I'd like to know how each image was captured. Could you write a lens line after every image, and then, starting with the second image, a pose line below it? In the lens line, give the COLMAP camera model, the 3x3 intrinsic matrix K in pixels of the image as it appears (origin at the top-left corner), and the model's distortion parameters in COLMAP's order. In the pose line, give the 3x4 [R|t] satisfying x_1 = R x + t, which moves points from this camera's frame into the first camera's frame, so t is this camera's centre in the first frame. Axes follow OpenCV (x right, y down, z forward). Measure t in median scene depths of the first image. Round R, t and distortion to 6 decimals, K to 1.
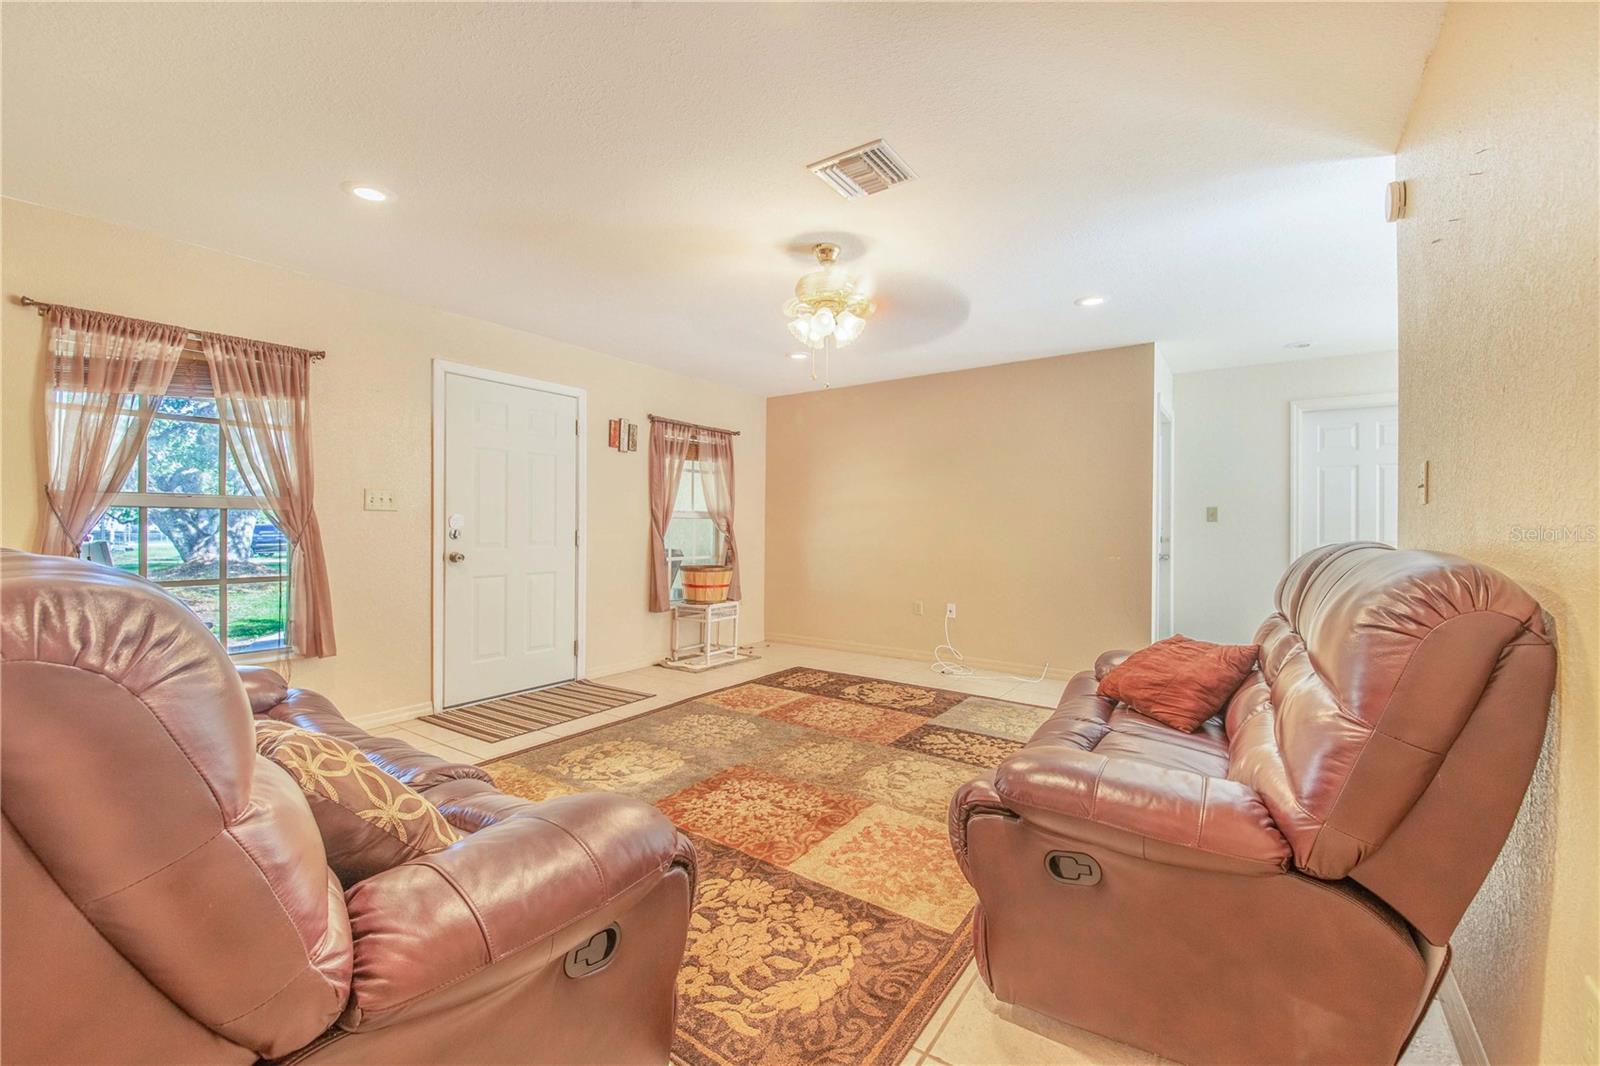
lens RADIAL K [[655.2, 0, 825.3], [0, 655.2, 528.7], [0, 0, 1]] dist [0.020448, -0.018528]
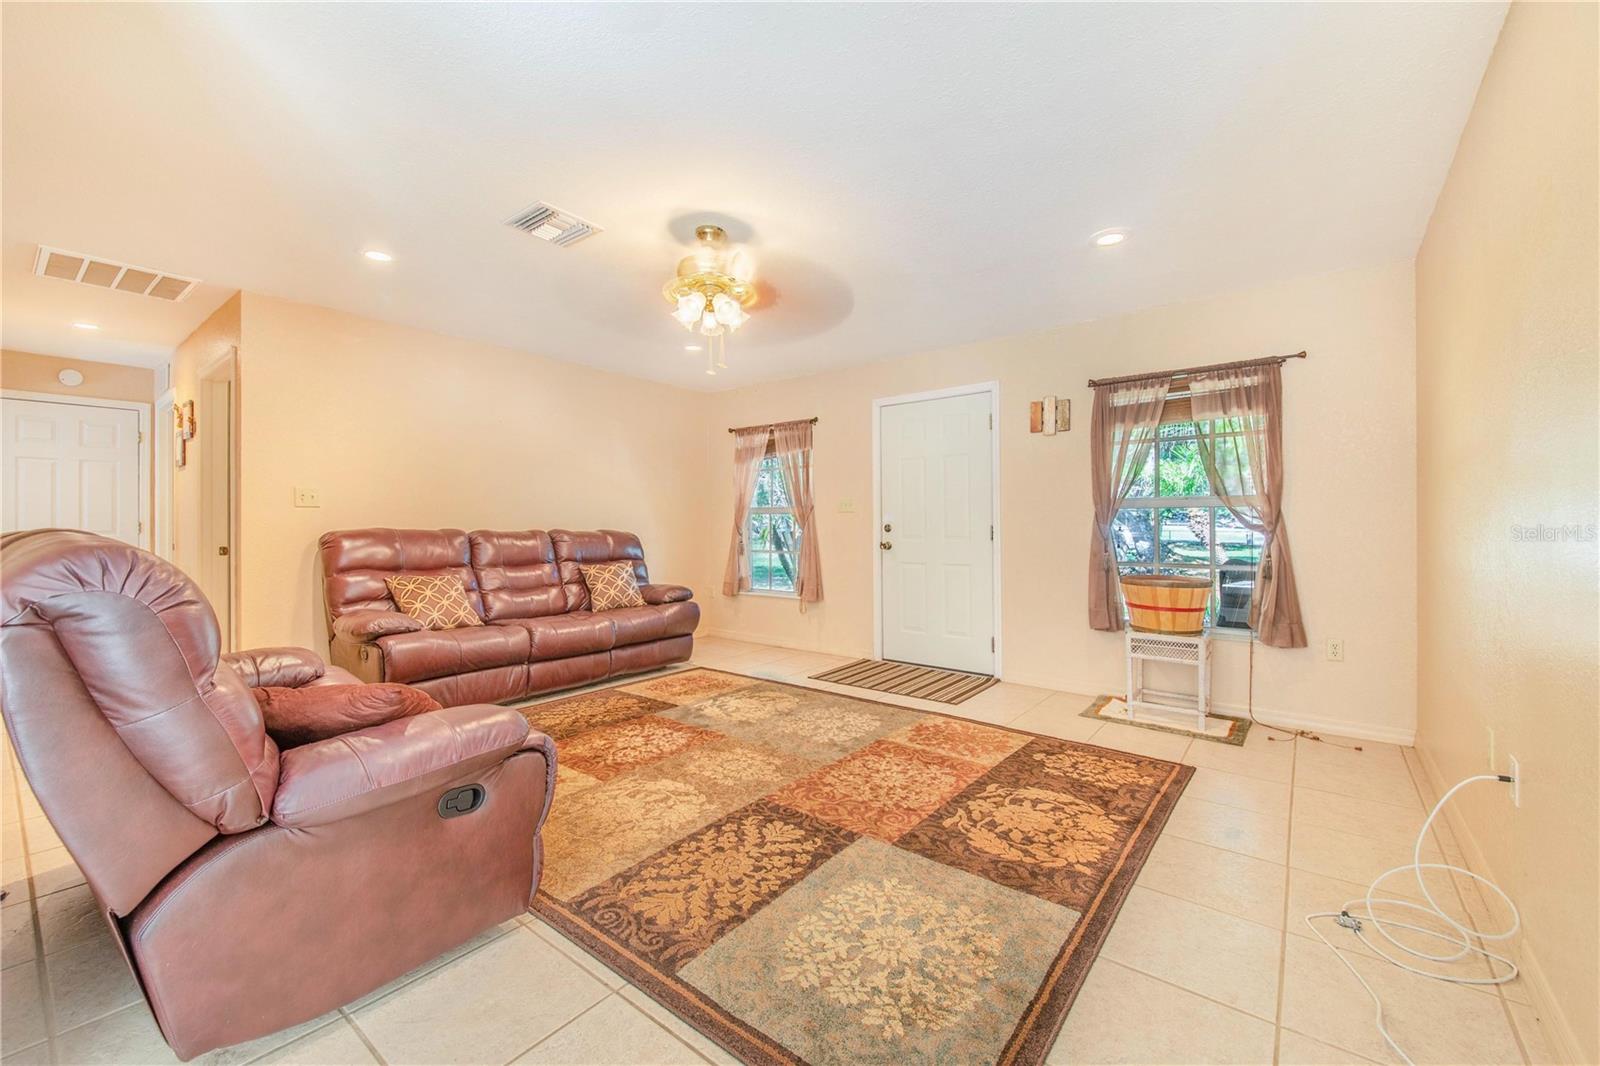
lens RADIAL K [[647.7, 0, 801.0], [0, 647.7, 524.3], [0, 0, 1]] dist [0.018038, -0.018033]
pose [[-0.096802, -0.008604, -0.995267, 0.723733], [-0.001789, 0.999963, -0.008471, 0.011449], [0.995302, 0.000961, -0.096813, 0.948396]]
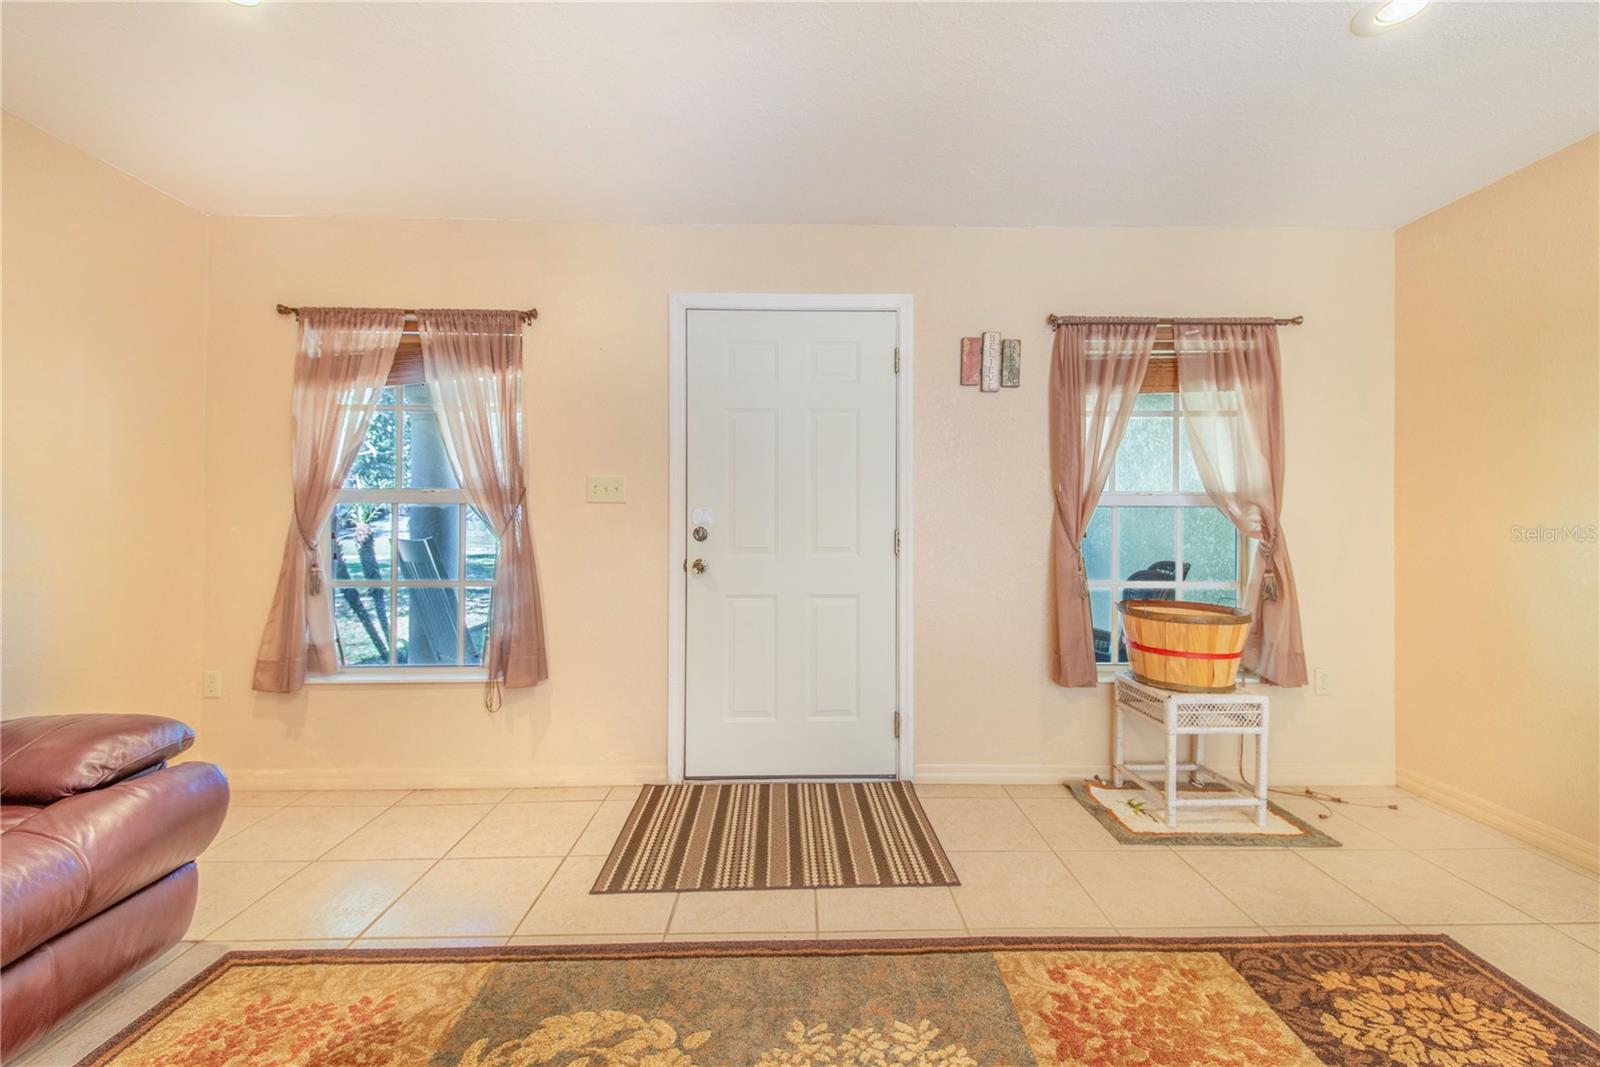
lens RADIAL K [[620.2, 0, 808.7], [0, 620.2, 523.4], [0, 0, 1]] dist [0.028417, -0.015553]
pose [[0.565454, -0.007193, -0.824749, 0.054057], [-0.002195, 0.999945, -0.010226, 0.002839], [0.824777, 0.007592, 0.565407, 0.716157]]
